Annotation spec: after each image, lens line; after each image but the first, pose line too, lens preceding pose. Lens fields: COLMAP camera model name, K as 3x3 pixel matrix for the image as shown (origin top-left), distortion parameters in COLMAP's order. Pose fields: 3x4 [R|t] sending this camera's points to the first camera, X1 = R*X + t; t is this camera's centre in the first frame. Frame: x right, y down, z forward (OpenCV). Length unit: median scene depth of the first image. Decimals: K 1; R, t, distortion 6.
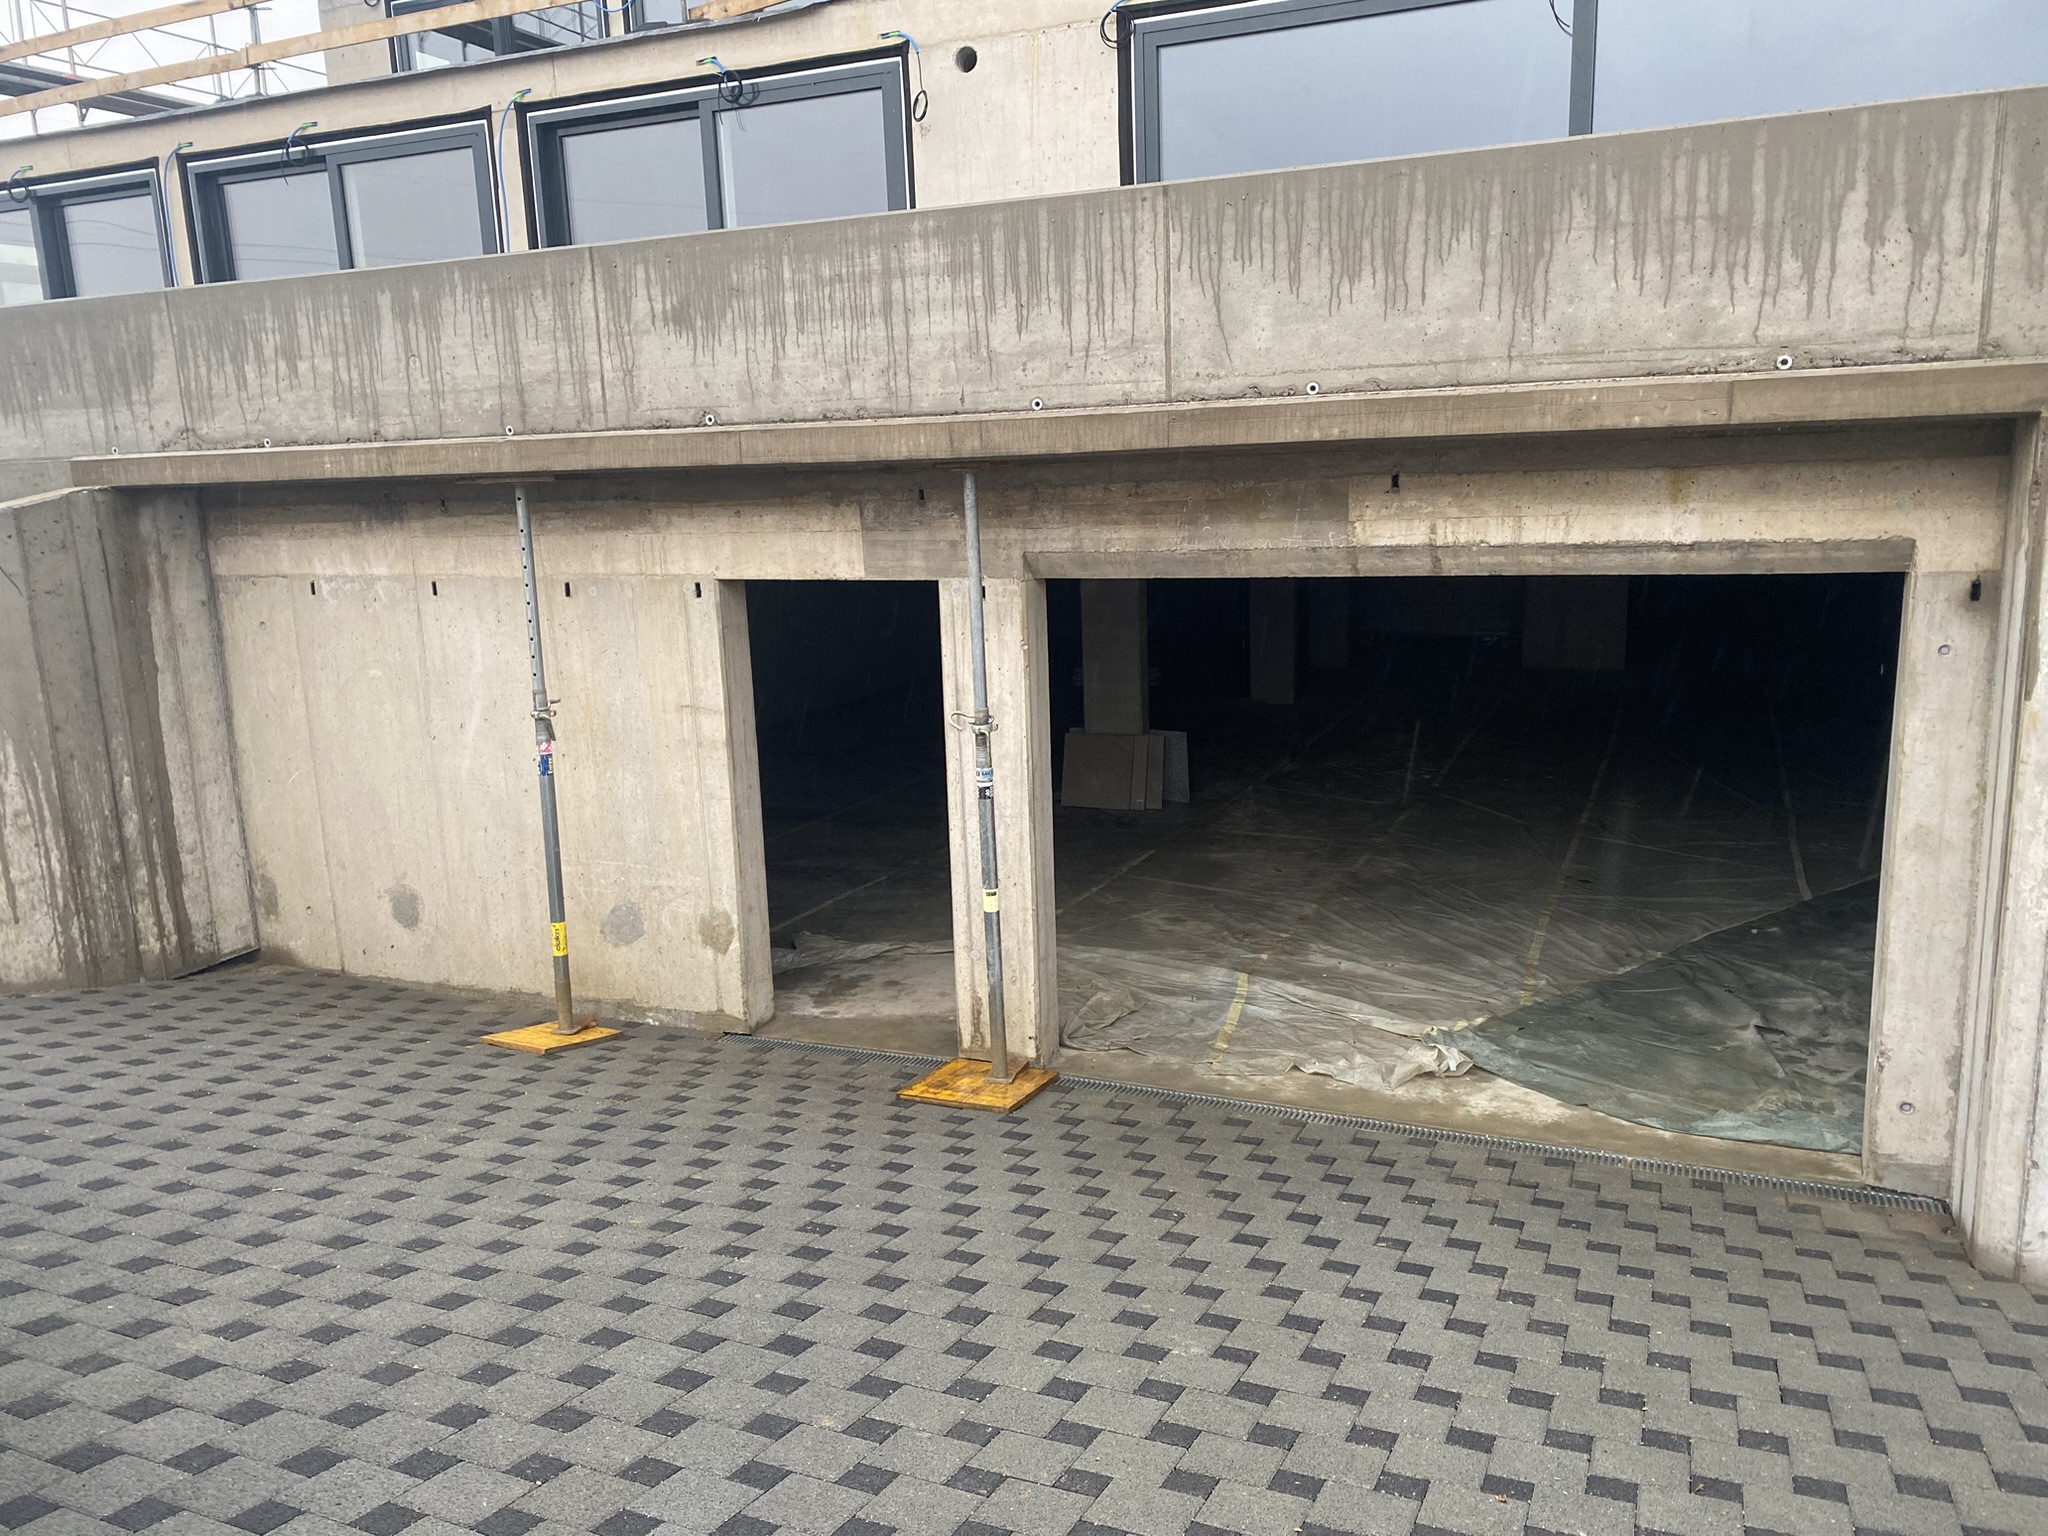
lens RADIAL K [[1555.4, 0, 1002.7], [0, 1555.4, 771.7], [0, 0, 1]] dist [0.043707, -0.039669]
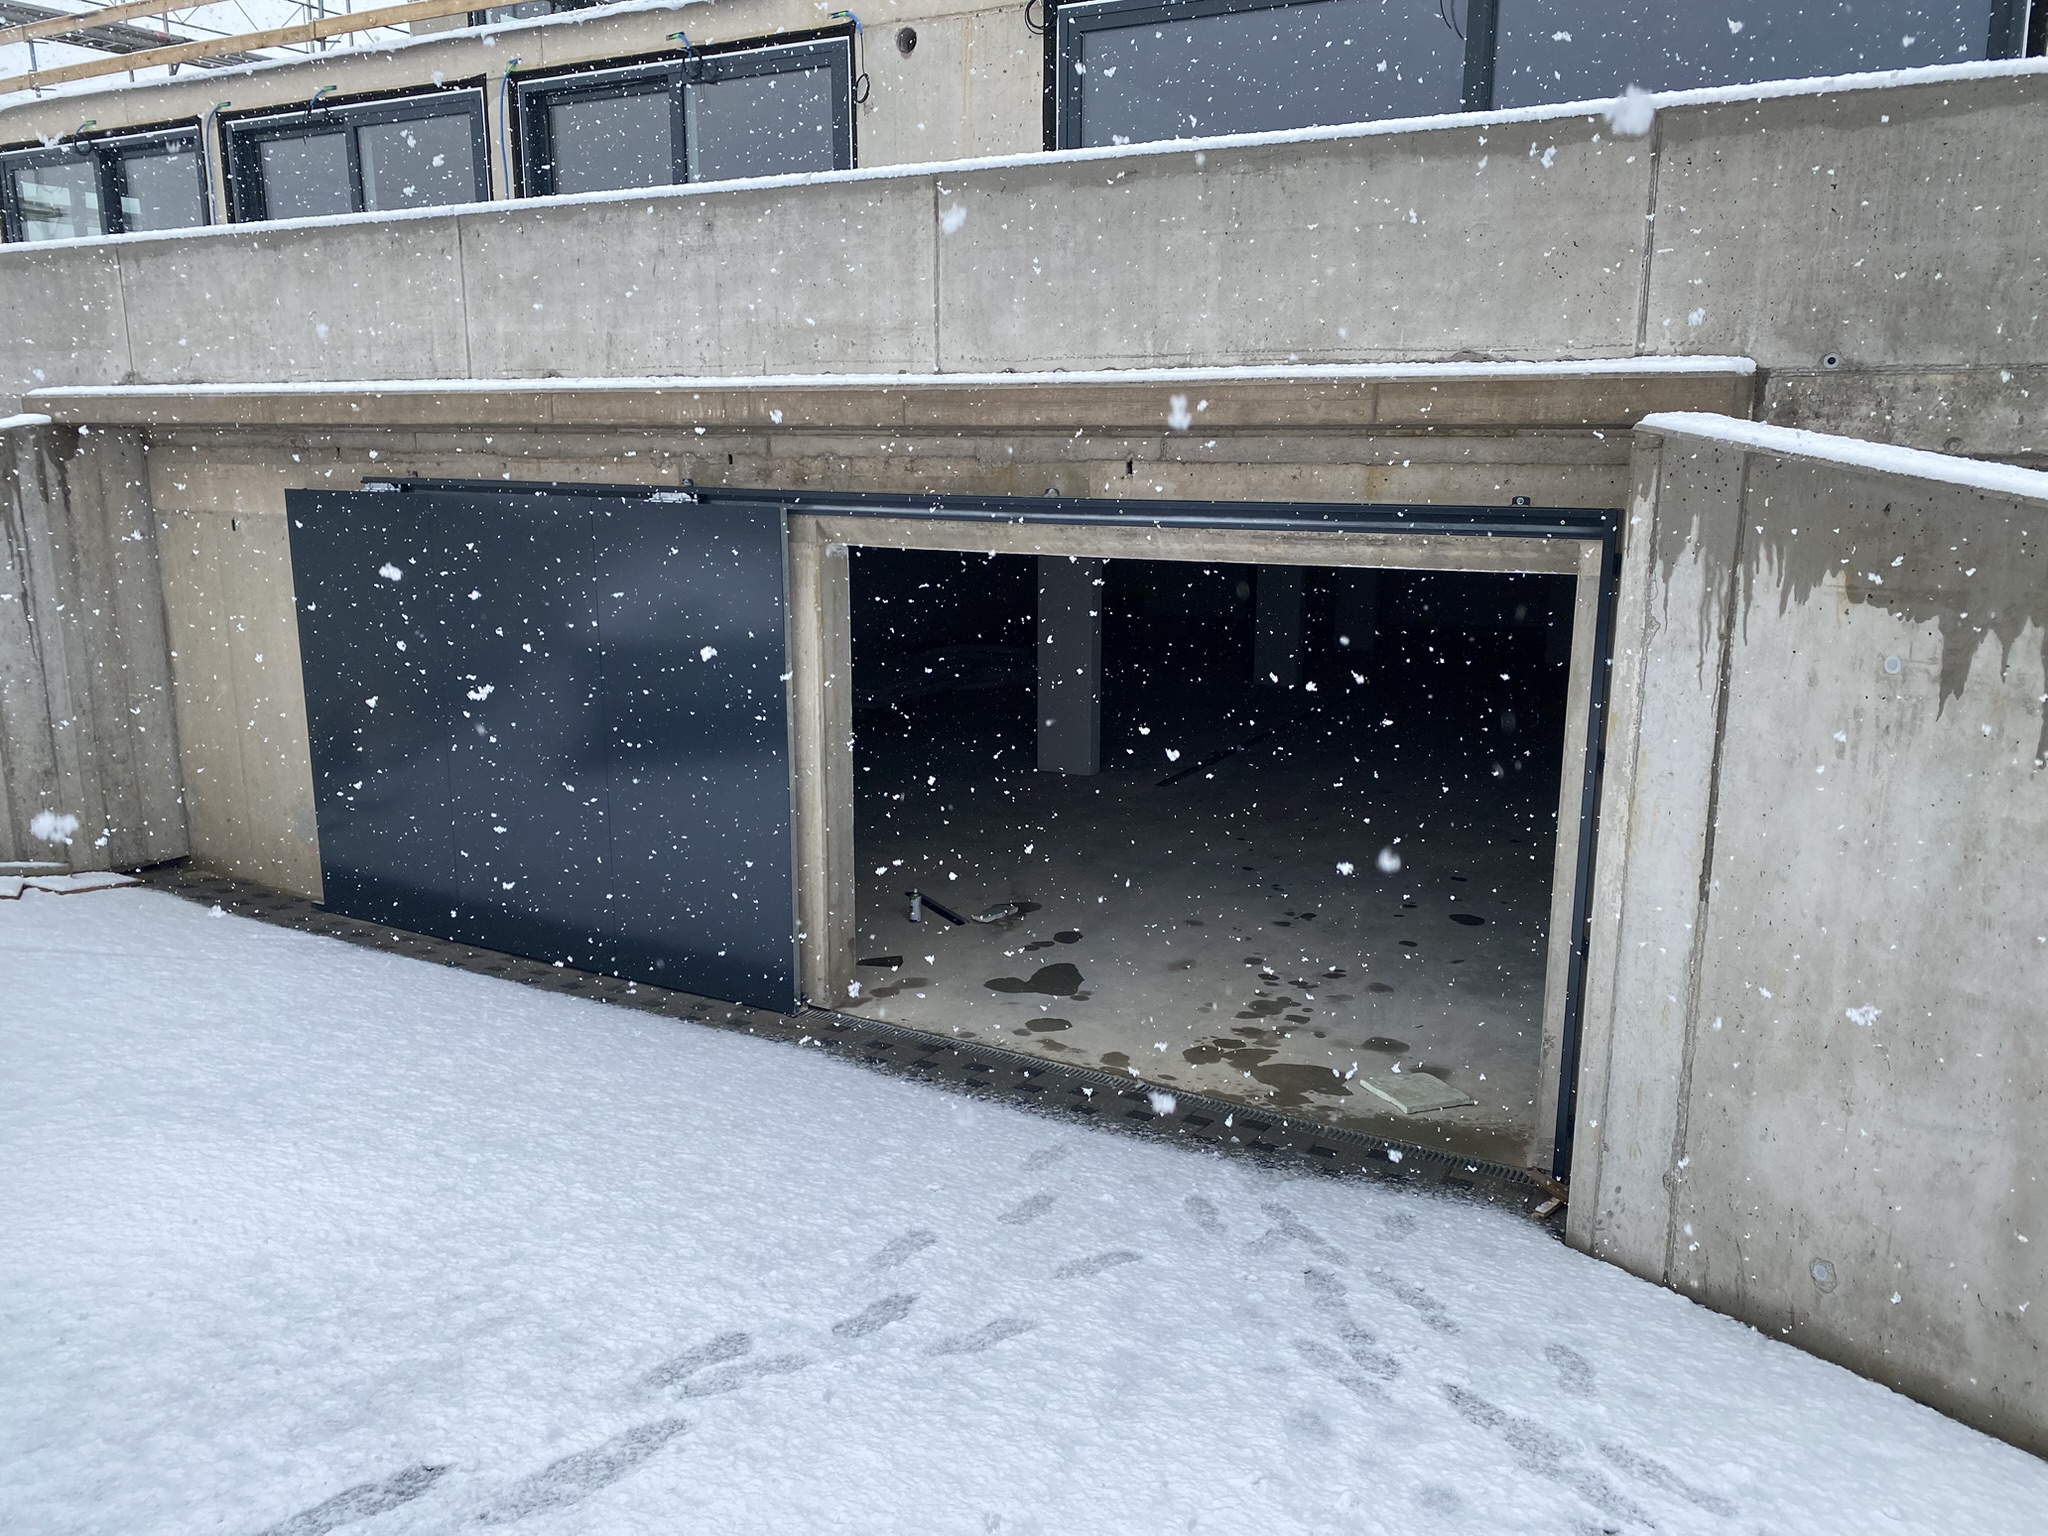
lens RADIAL K [[1555.4, 0, 1017.8], [0, 1555.4, 769.6], [0, 0, 1]] dist [0.043707, -0.039669]
pose [[0.995156, 0.056215, -0.080652, 0.200317], [-0.054742, 0.998293, 0.020366, -0.000076], [0.081659, -0.015852, 0.996534, -0.038109]]
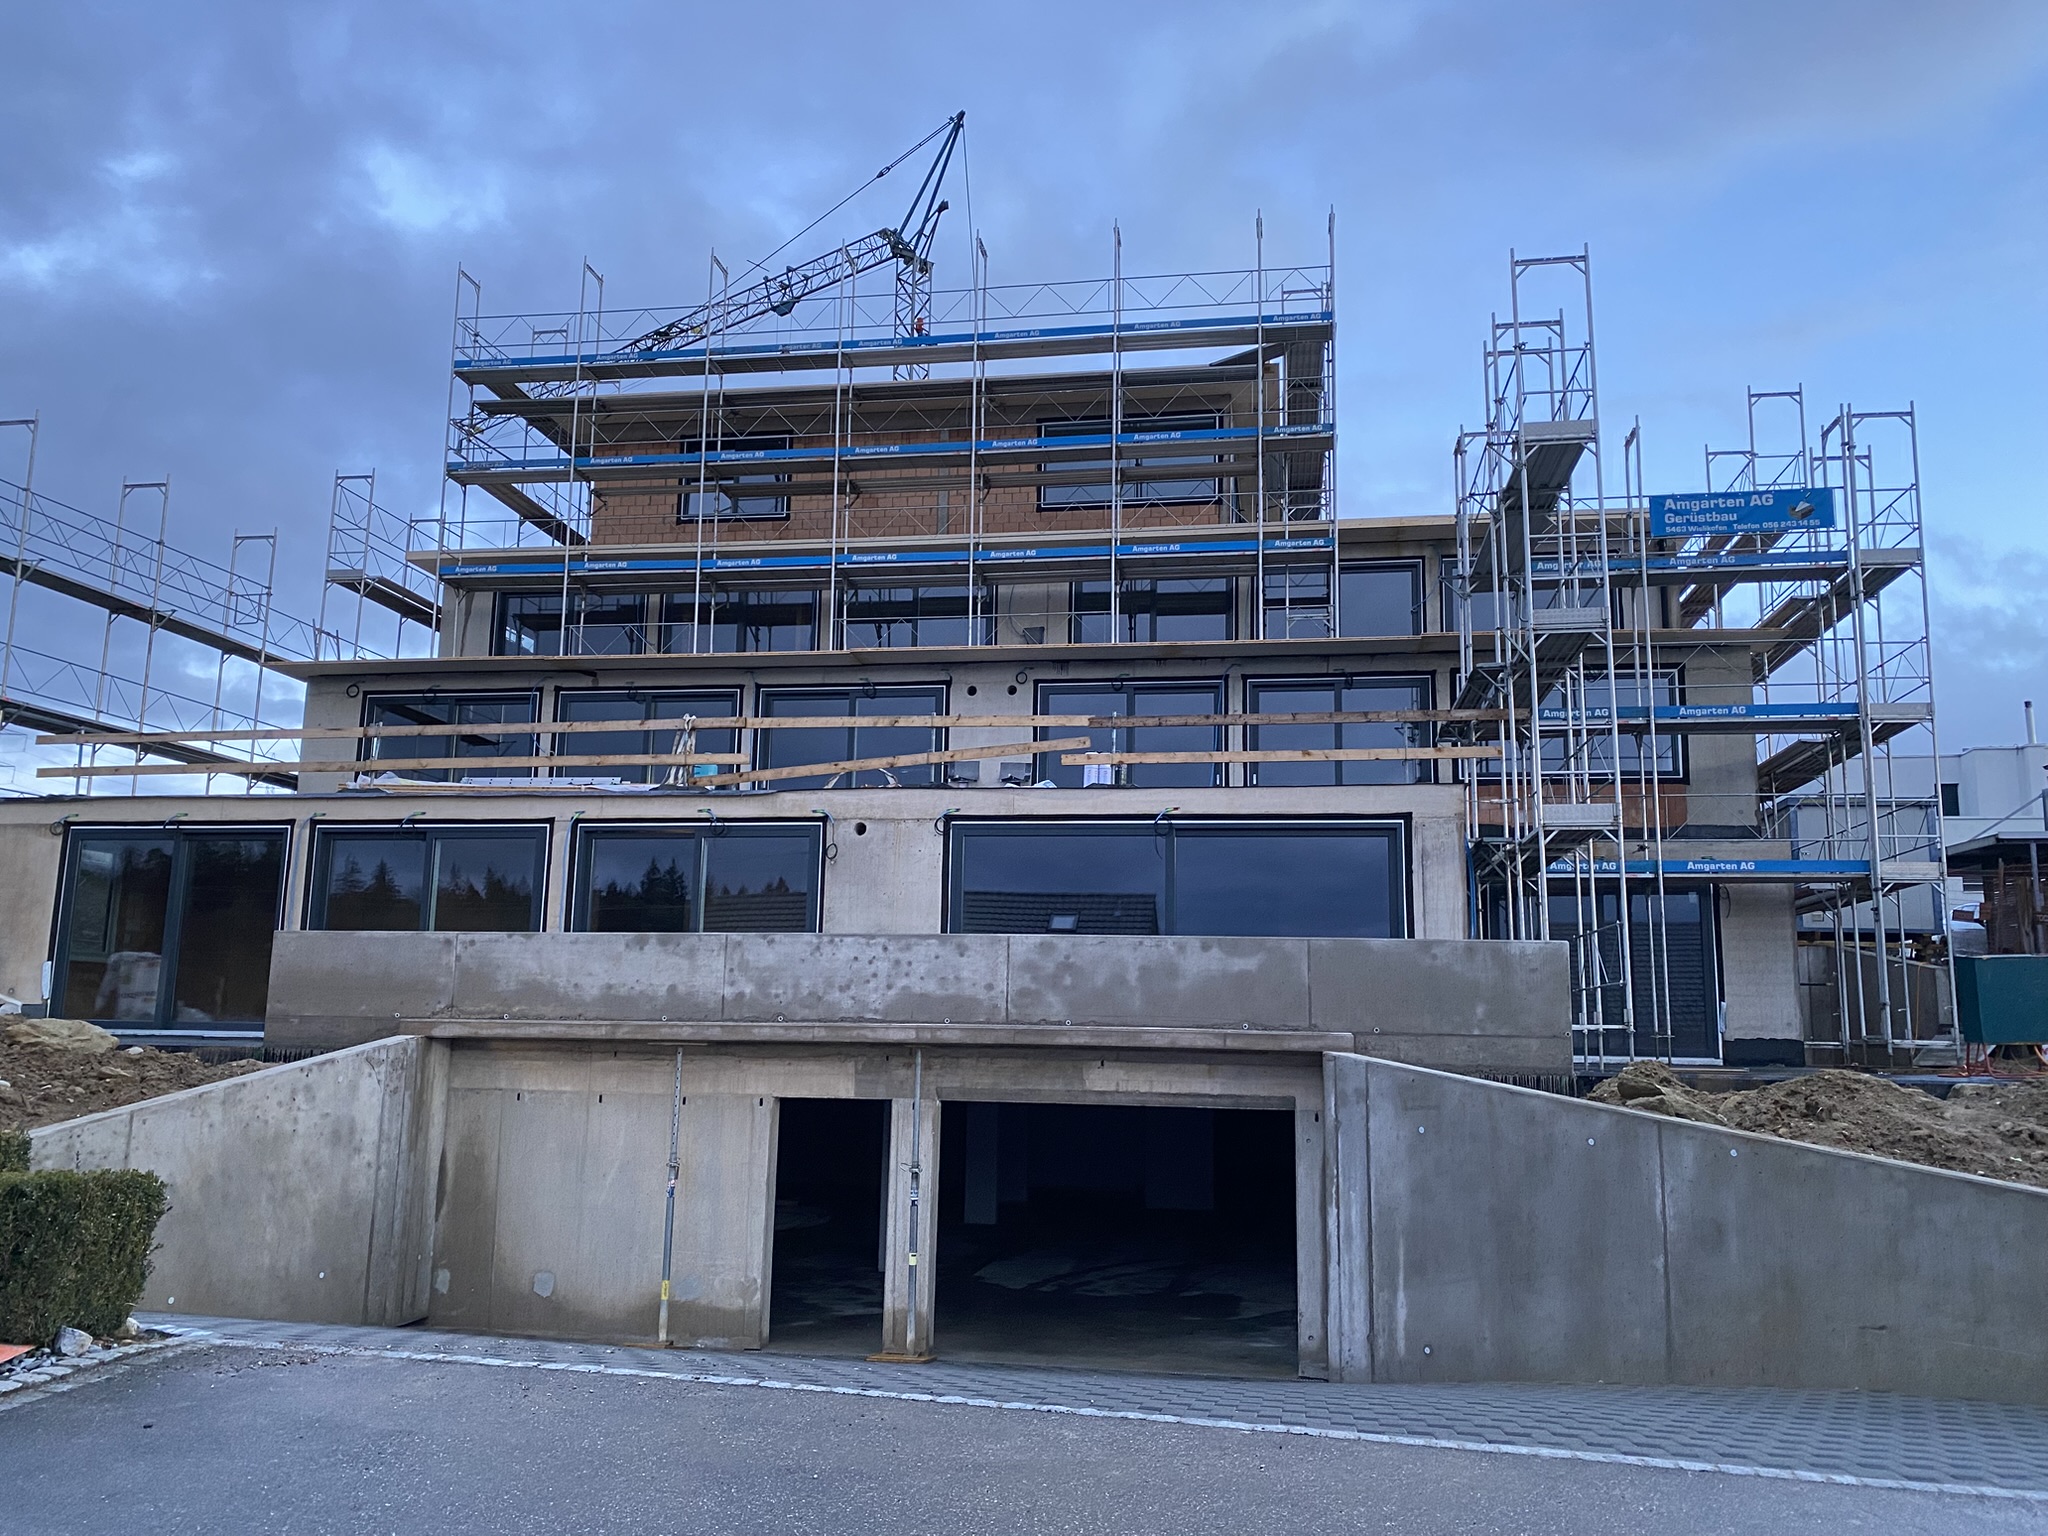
lens RADIAL K [[1555.4, 0, 1040.6], [0, 1555.4, 779.4], [0, 0, 1]] dist [0.043707, -0.039669]
pose [[0.966813, 0.093096, 0.237919, -0.324957], [-0.001872, 0.933802, -0.357785, 0.189031], [-0.255478, 0.345466, 0.902986, -0.927214]]
